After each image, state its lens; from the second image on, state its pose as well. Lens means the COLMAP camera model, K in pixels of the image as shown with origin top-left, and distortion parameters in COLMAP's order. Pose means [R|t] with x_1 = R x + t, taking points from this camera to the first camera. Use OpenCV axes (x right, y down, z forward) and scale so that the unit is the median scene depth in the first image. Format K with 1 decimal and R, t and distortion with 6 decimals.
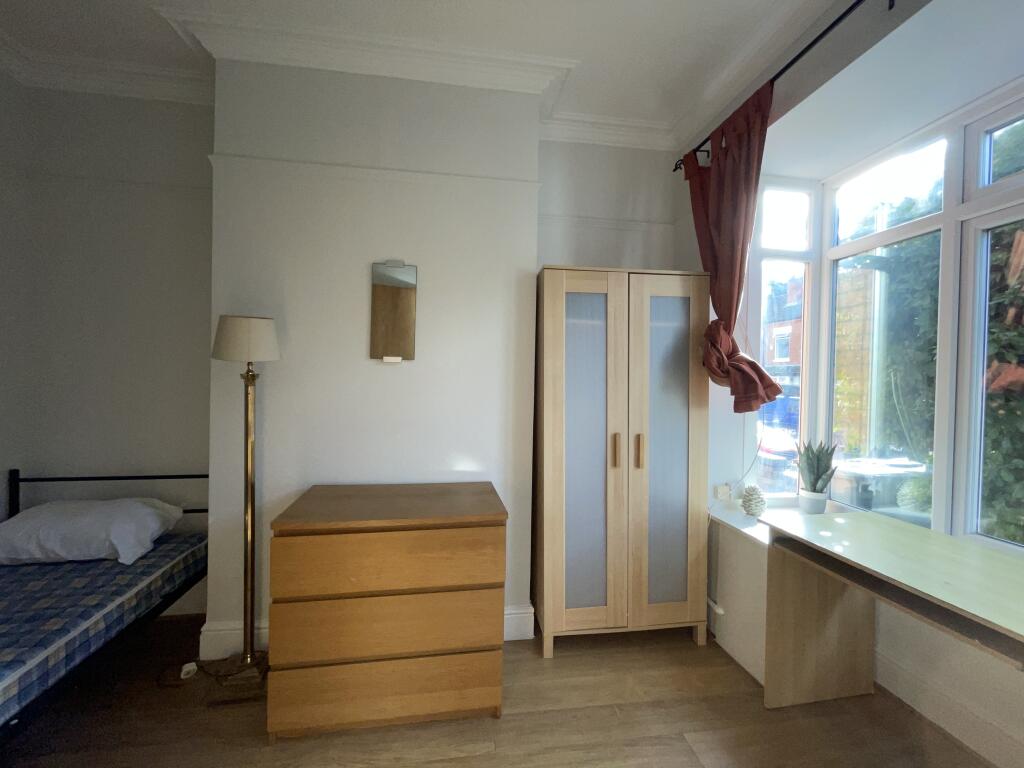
lens RADIAL K [[413.7, 0, 508.6], [0, 413.7, 379.6], [0, 0, 1]] dist [0.004336, 0.000079]
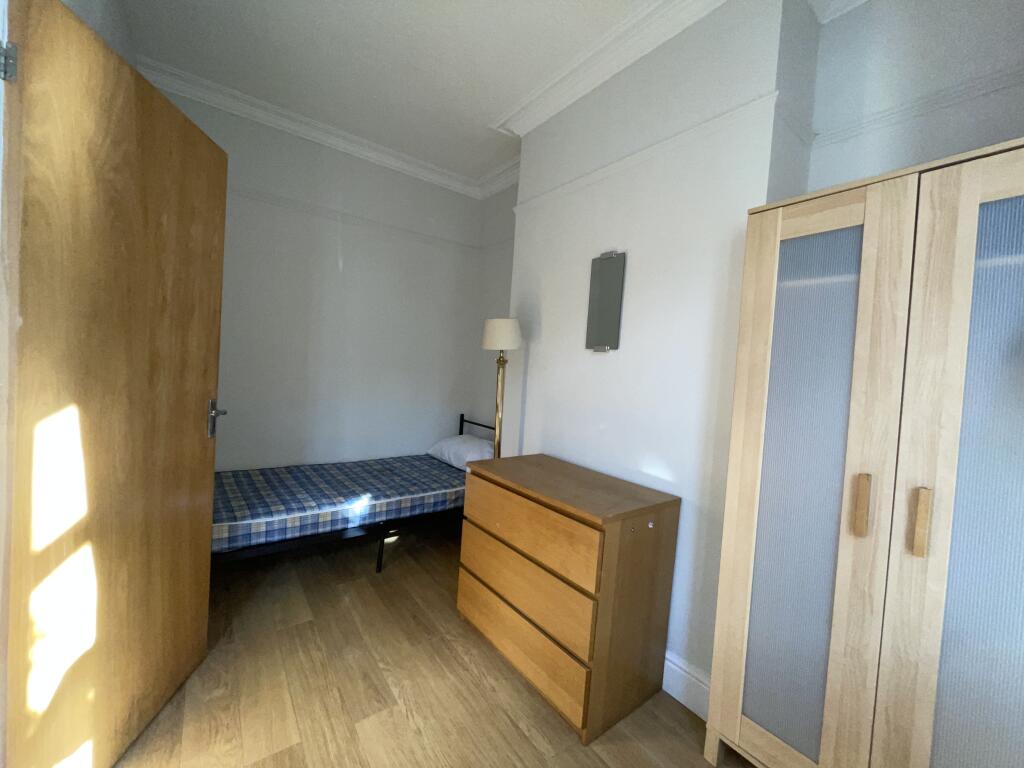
lens RADIAL K [[413.7, 0, 516.8], [0, 413.7, 382.6], [0, 0, 1]] dist [0.004336, 0.000079]
pose [[0.488091, 0.049993, -0.871360, 0.549587], [-0.069268, 0.997428, 0.018425, 0.031162], [0.870040, 0.051365, 0.490299, 0.342262]]
